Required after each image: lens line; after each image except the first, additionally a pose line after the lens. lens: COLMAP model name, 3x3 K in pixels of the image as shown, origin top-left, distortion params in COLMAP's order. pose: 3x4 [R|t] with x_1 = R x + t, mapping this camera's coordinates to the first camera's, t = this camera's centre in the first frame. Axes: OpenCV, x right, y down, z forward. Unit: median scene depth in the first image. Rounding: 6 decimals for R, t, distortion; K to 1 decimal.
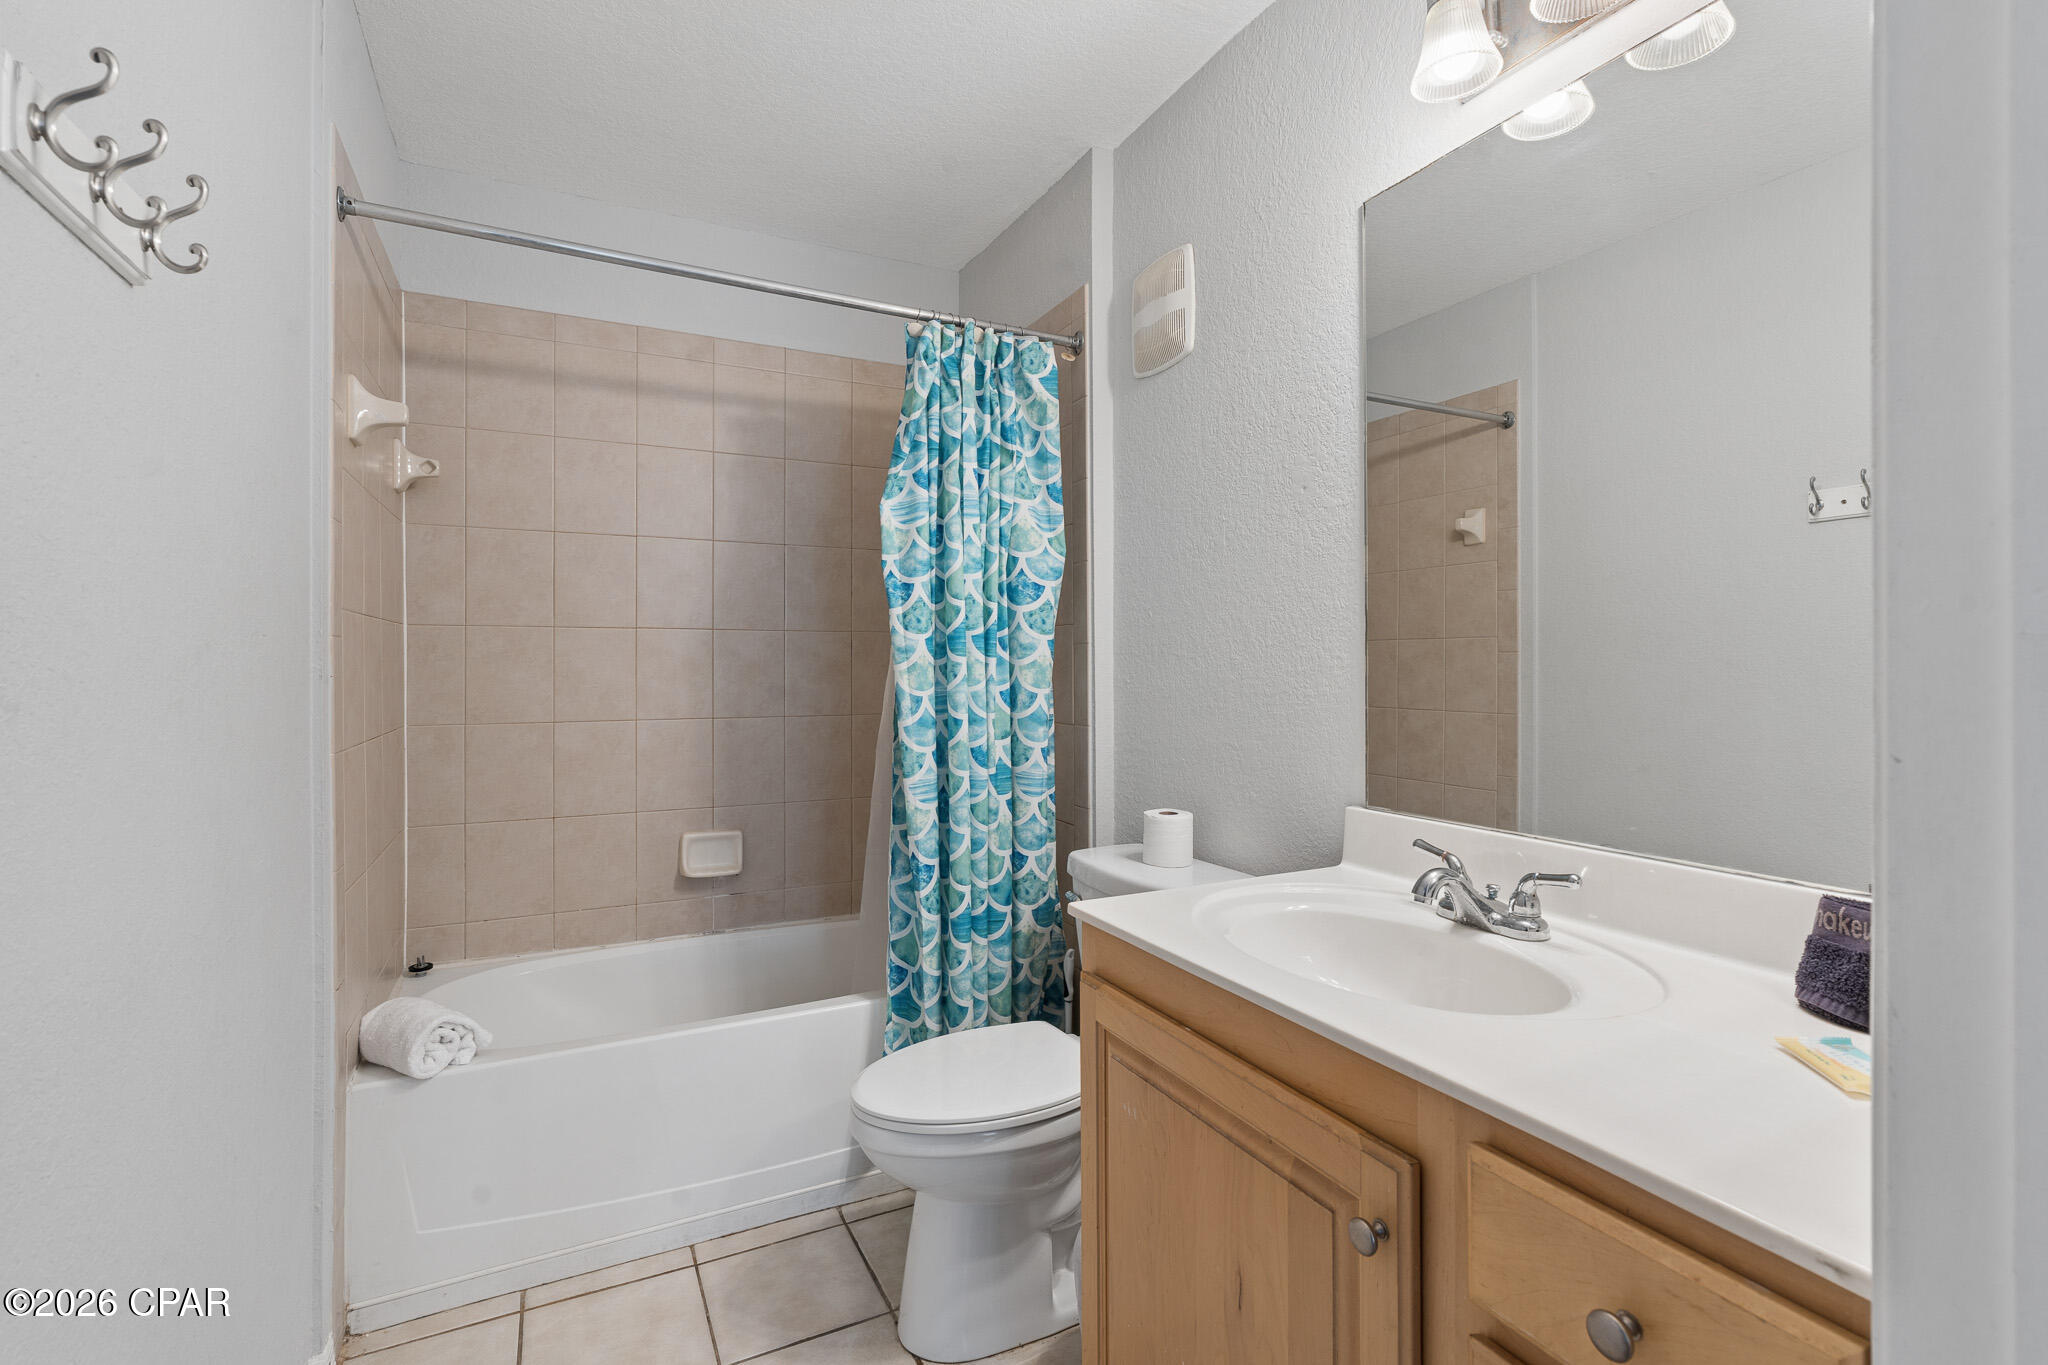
lens RADIAL K [[920.3, 0, 1018.6], [0, 920.3, 671.9], [0, 0, 1]] dist [-0.007579, 0.002689]
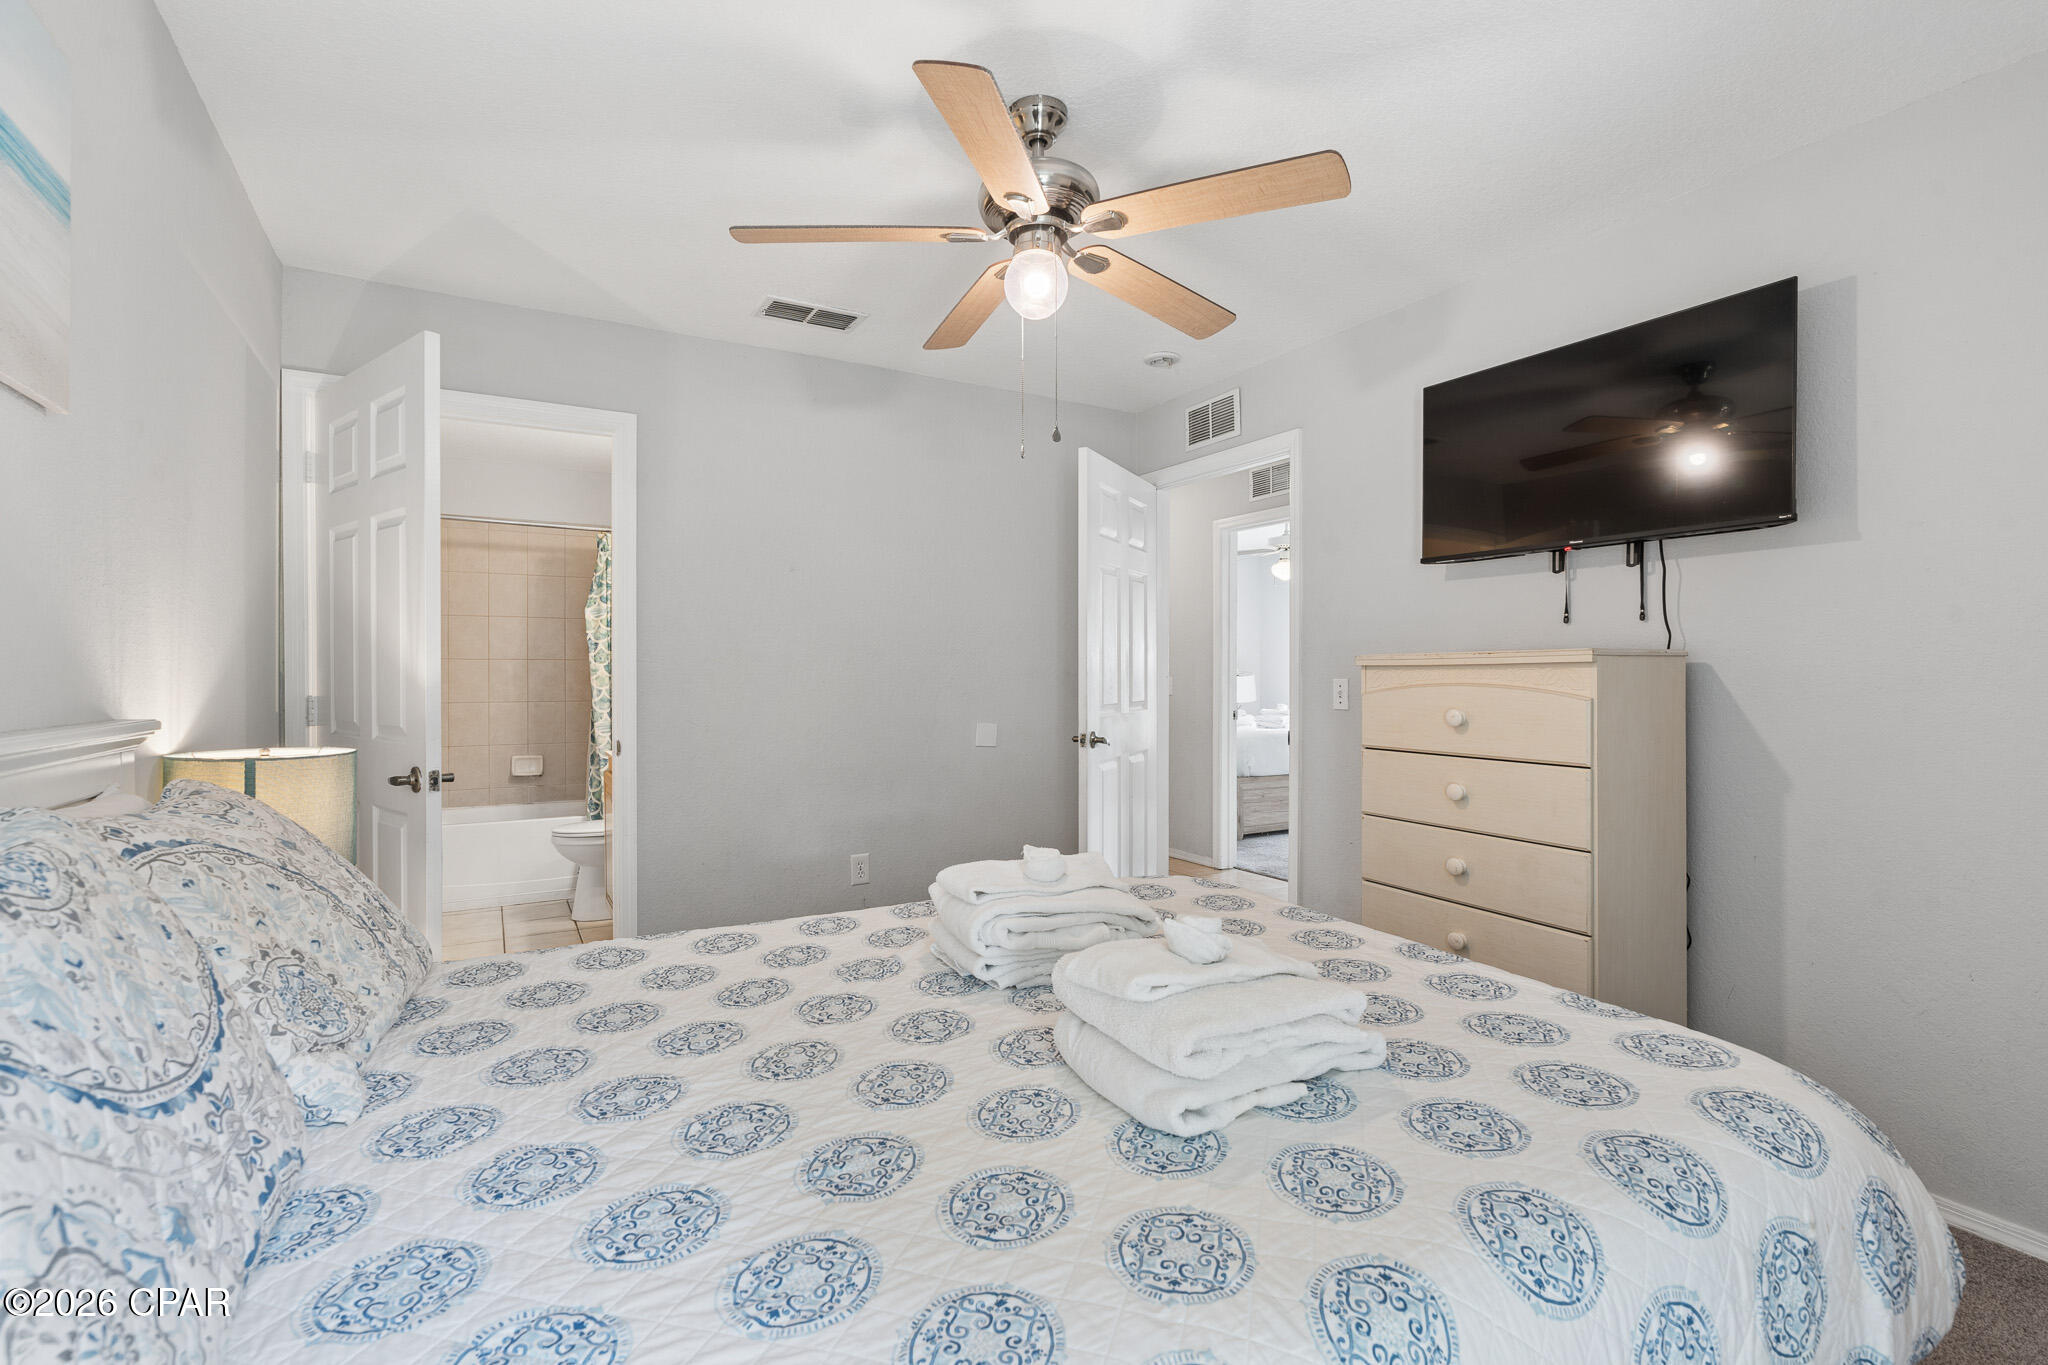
lens RADIAL K [[920.3, 0, 1030.4], [0, 920.3, 682.3], [0, 0, 1]] dist [-0.007579, 0.002689]
pose [[0.997903, -0.005805, 0.064473, 0.700077], [0.005556, 0.999976, 0.004041, 0.003420], [-0.064495, -0.003675, 0.997911, -1.206823]]
